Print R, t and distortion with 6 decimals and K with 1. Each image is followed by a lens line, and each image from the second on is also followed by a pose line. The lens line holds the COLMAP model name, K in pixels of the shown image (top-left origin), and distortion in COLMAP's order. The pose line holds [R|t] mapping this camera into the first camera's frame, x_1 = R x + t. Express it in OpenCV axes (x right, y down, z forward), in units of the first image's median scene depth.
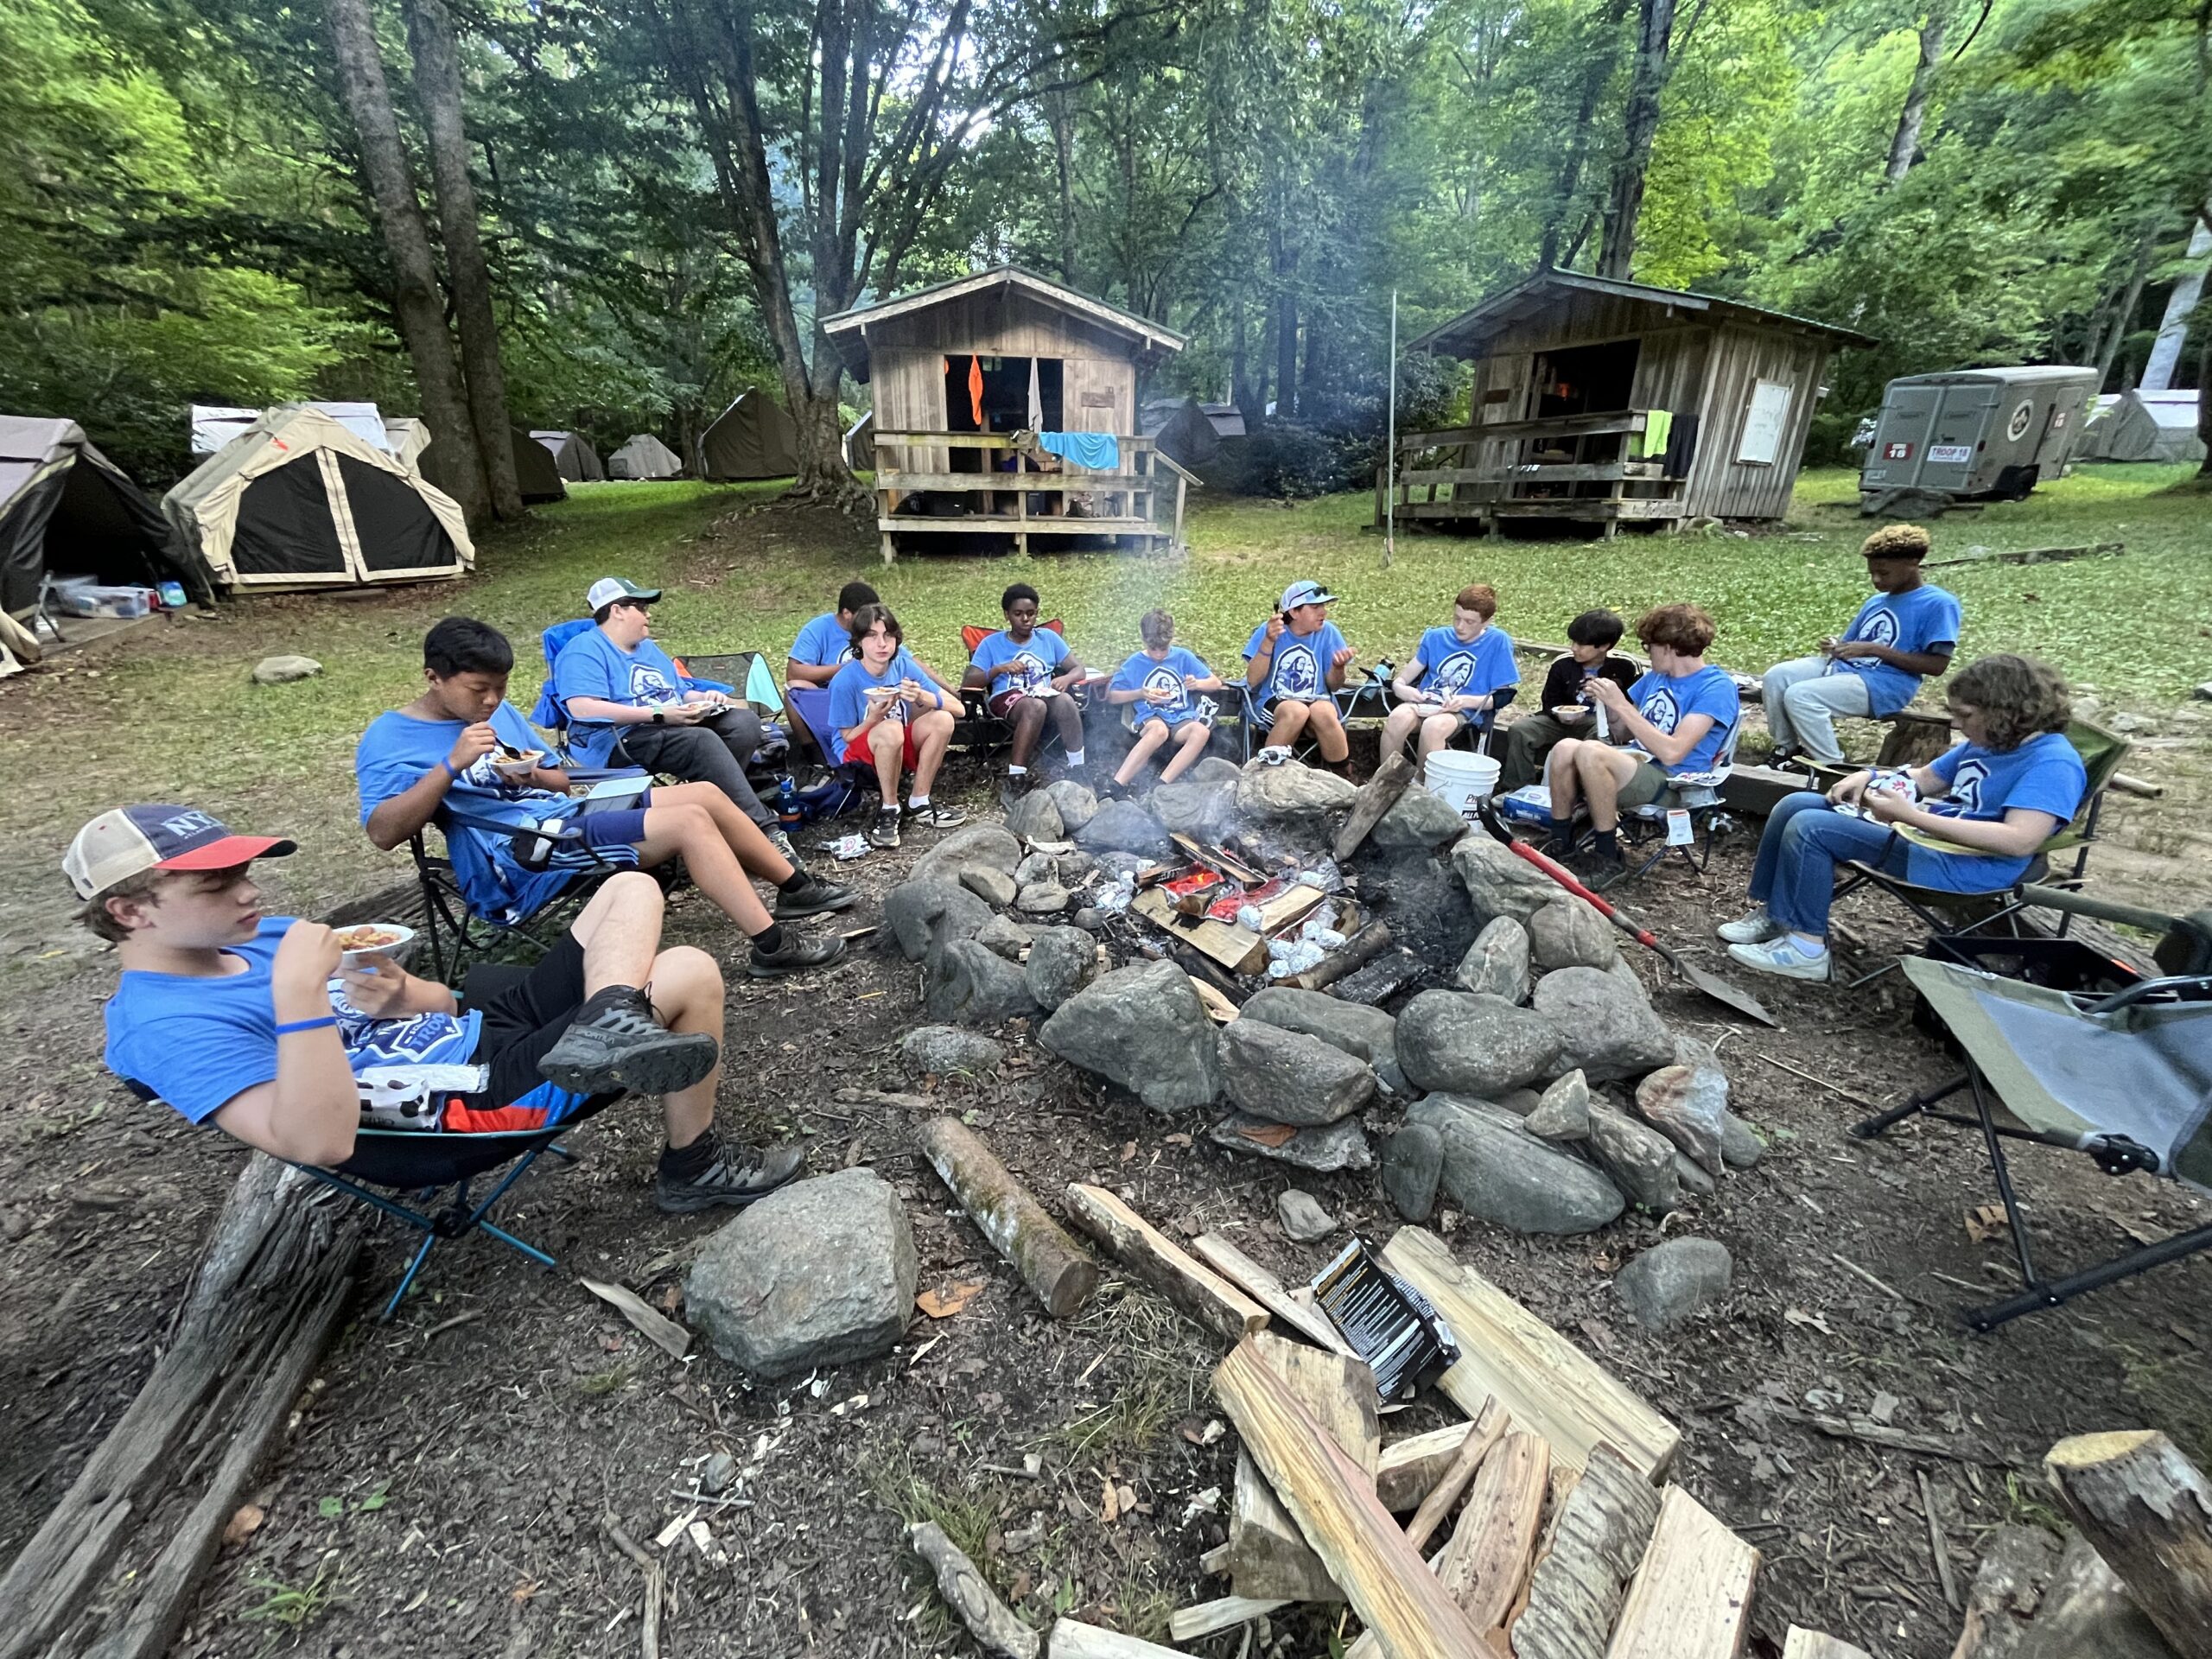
lens RADIAL K [[888.3, 0, 1106.0], [0, 888.3, 829.5], [0, 0, 1]] dist [0.000386, 0.000286]
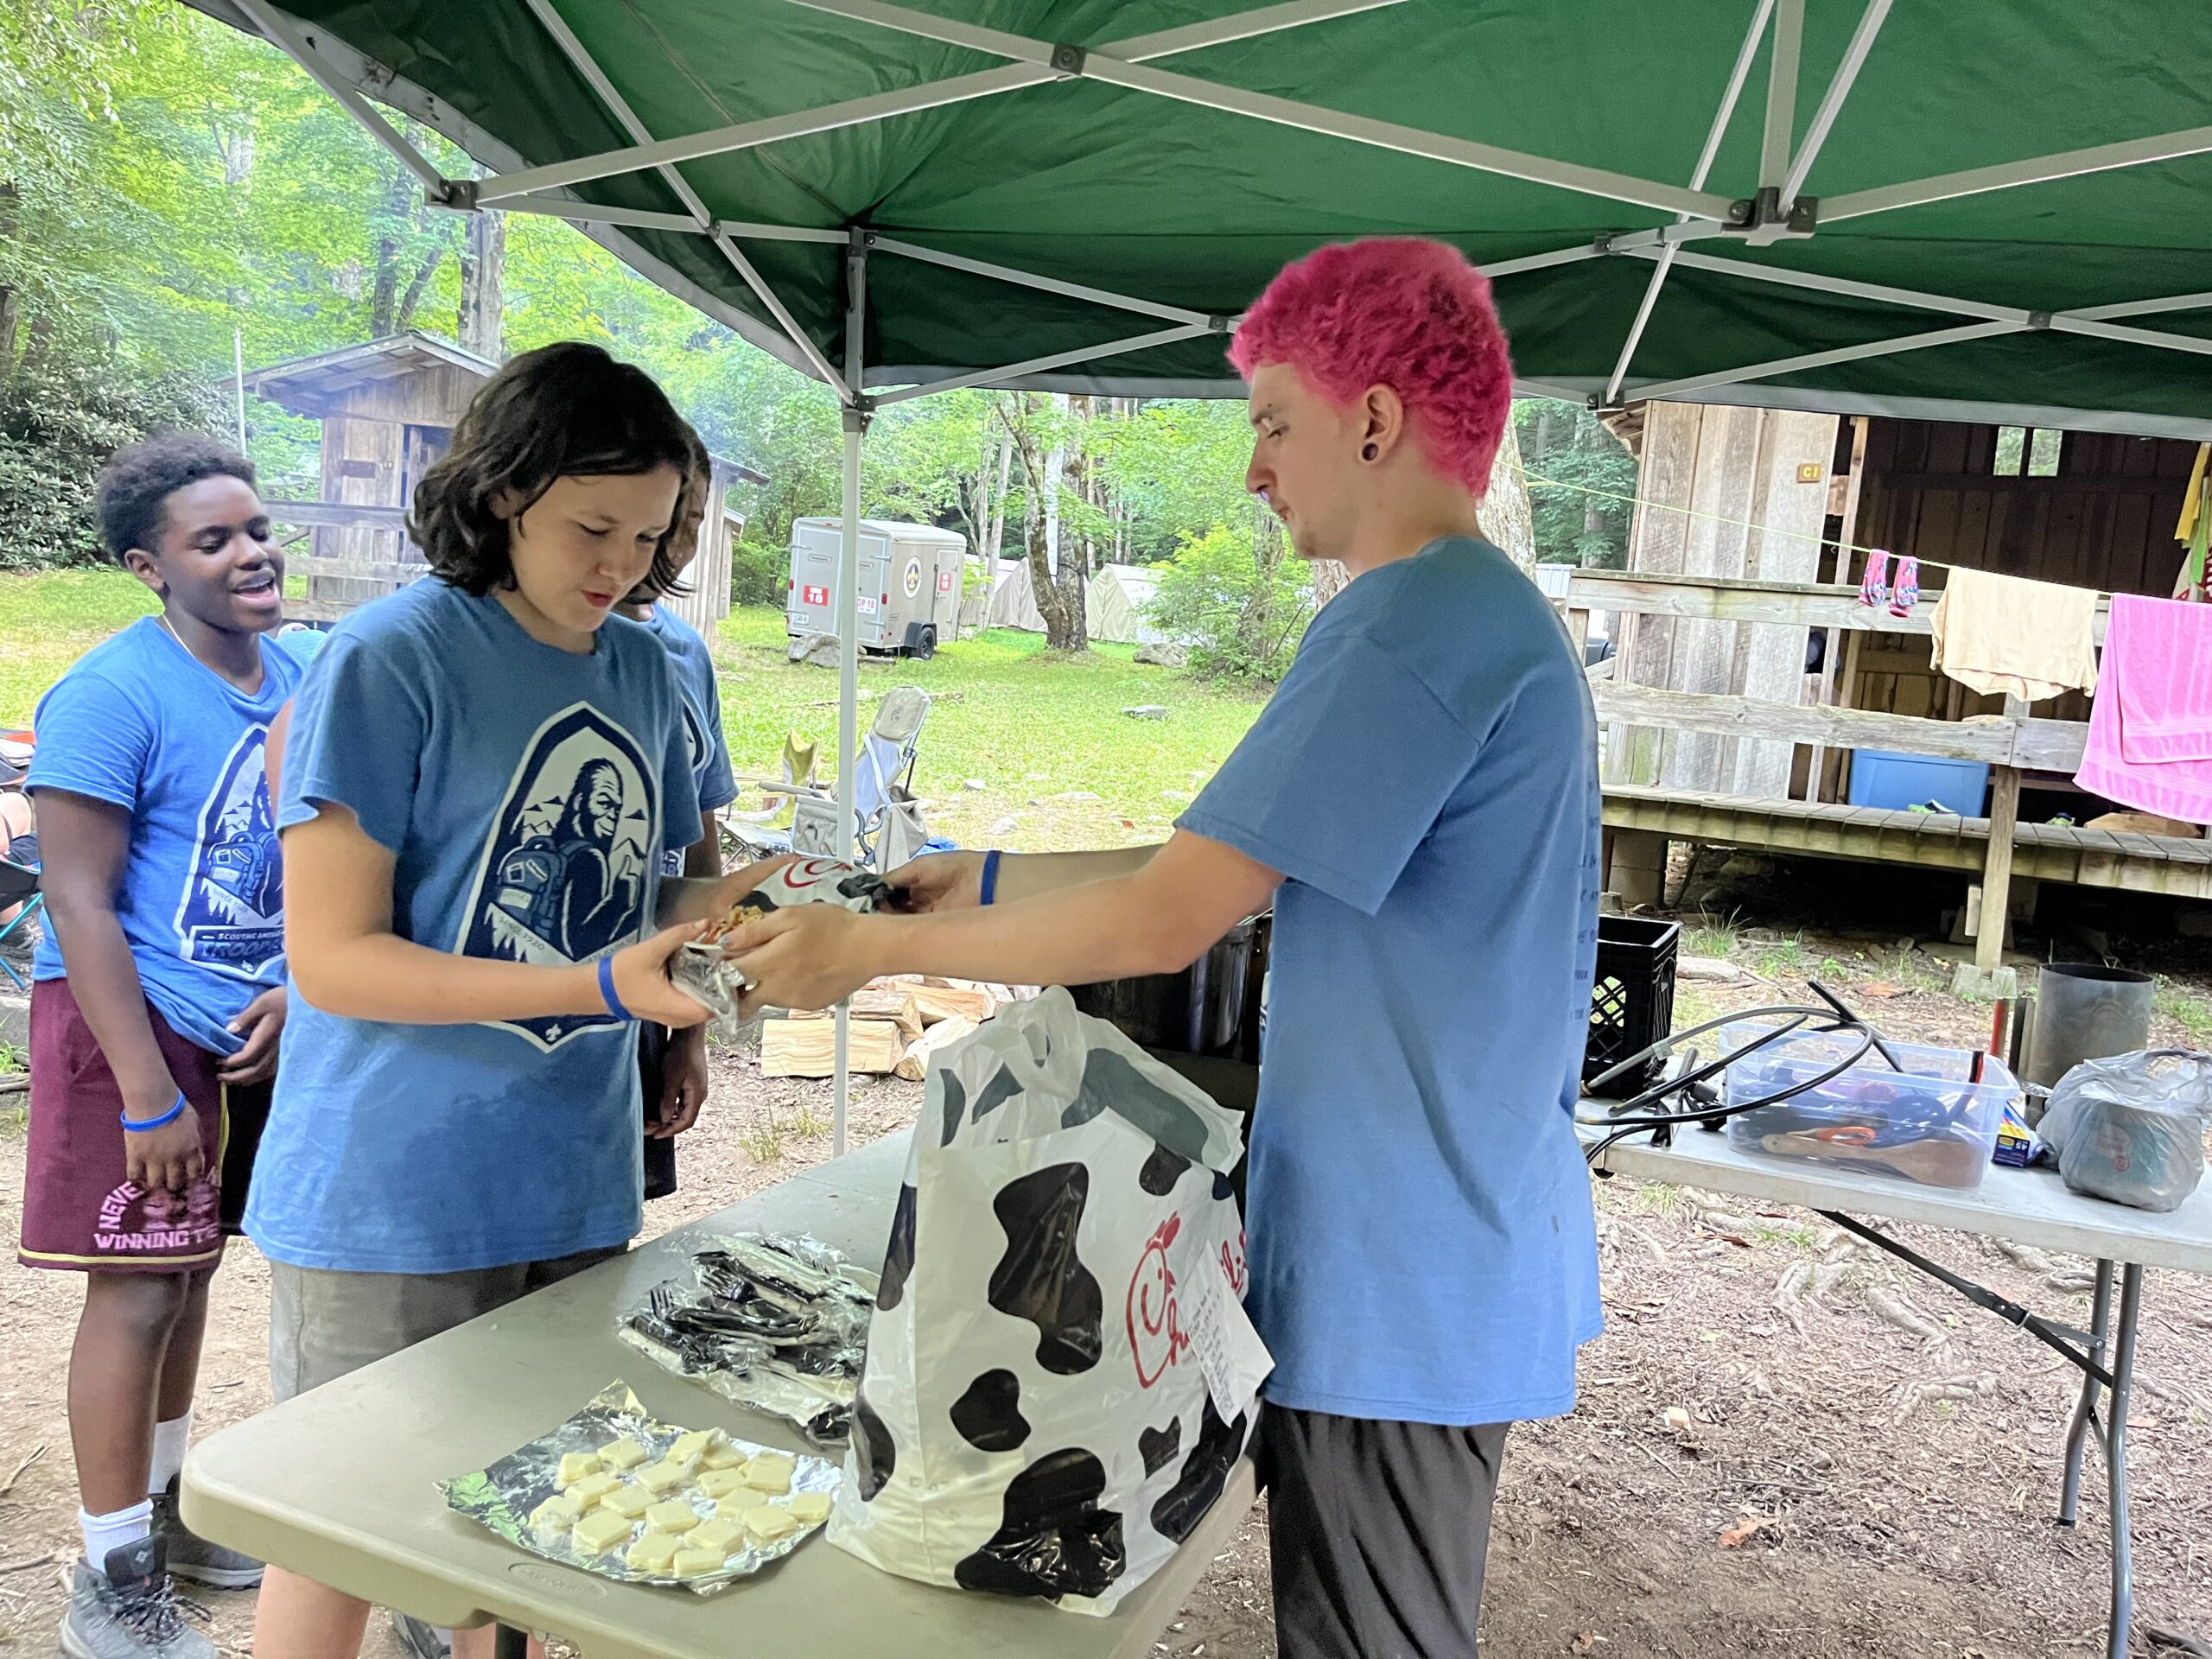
lens RADIAL K [[1640.8, 0, 1106.0], [0, 1640.8, 829.5], [0, 0, 1]] dist [0.000957, -0.002341]
pose [[0.662384, -0.007017, 0.749132, -0.128011], [0.175008, 0.973738, -0.145622, 0.083157], [-0.728437, 0.227562, 0.646216, -0.197716]]
